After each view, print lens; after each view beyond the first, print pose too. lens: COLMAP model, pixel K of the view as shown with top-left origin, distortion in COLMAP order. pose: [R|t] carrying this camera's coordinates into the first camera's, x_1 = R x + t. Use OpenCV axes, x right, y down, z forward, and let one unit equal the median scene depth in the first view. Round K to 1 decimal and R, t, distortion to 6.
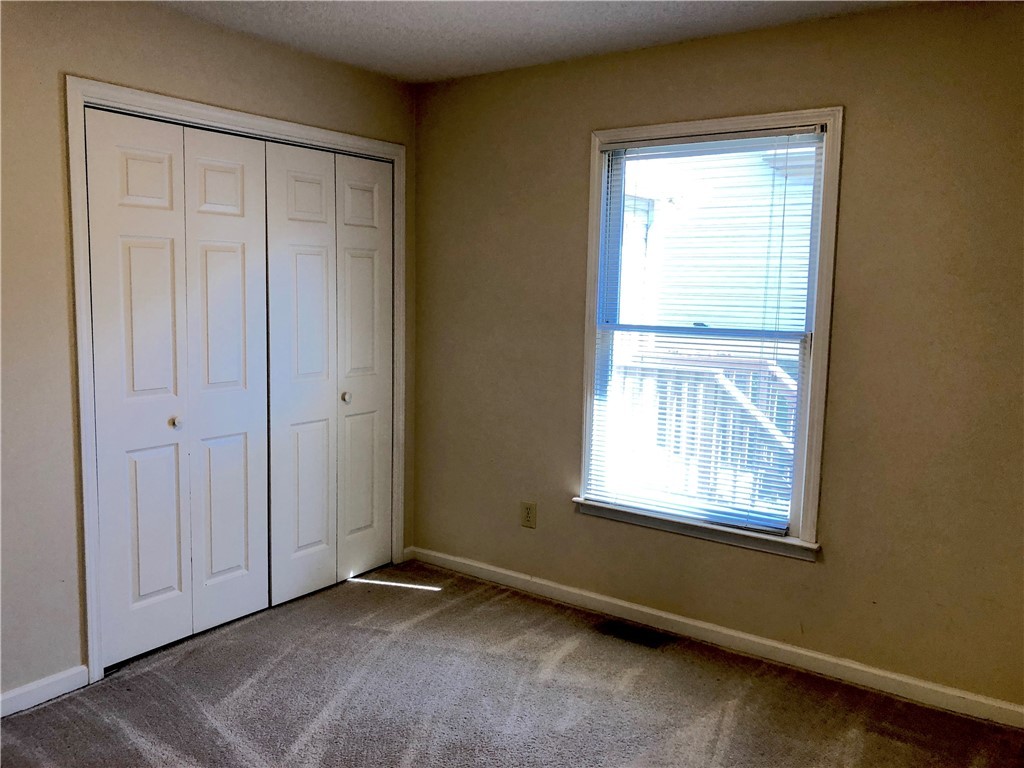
lens RADIAL K [[840.2, 0, 512.7], [0, 840.2, 377.4], [0, 0, 1]] dist [0.040247, -0.043337]
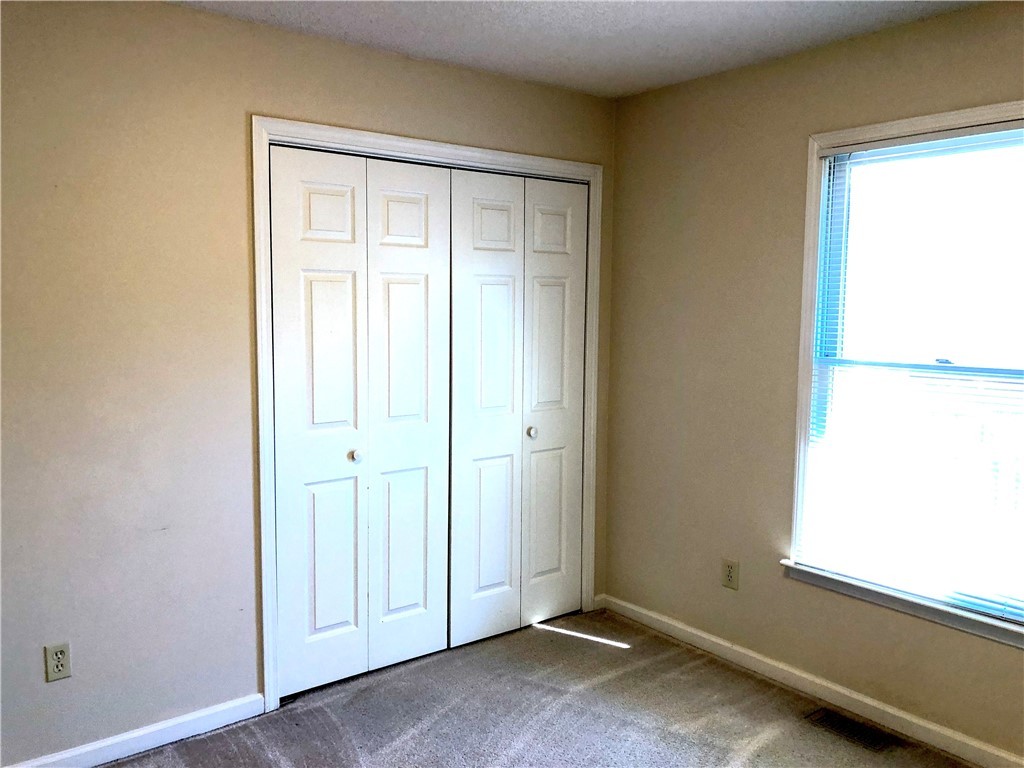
lens RADIAL K [[840.2, 0, 511.7], [0, 840.2, 386.4], [0, 0, 1]] dist [0.040247, -0.043337]
pose [[0.958512, 0.017950, -0.284487, 0.054018], [-0.022140, 0.999688, -0.011522, -0.019464], [0.284192, 0.017342, 0.958611, 0.093542]]
